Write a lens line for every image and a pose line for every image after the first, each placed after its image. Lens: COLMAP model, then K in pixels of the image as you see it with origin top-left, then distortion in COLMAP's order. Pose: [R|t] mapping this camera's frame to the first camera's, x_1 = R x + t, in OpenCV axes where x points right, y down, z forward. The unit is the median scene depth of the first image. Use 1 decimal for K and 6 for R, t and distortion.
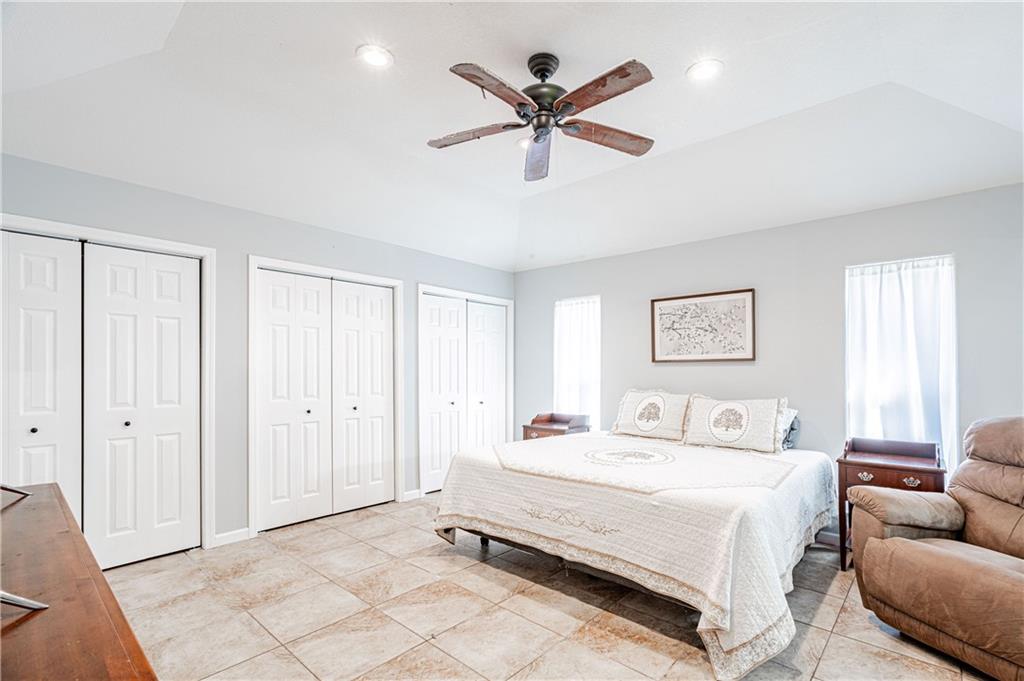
lens RADIAL K [[475.0, 0, 501.8], [0, 475.0, 368.1], [0, 0, 1]] dist [-0.006354, 0.000549]
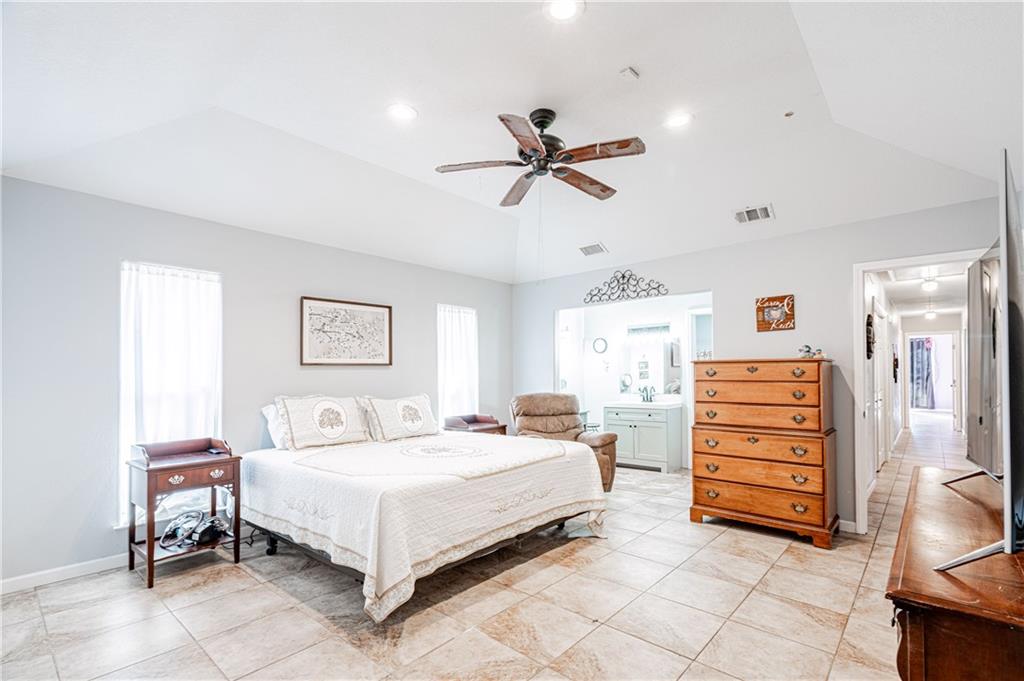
lens RADIAL K [[475.0, 0, 541.2], [0, 475.0, 368.9], [0, 0, 1]] dist [-0.006354, 0.000549]
pose [[-0.060771, 0.006861, 0.998128, -0.760342], [-0.000621, 0.999976, -0.006912, 0.000821], [-0.998152, -0.001040, -0.060765, 0.742580]]
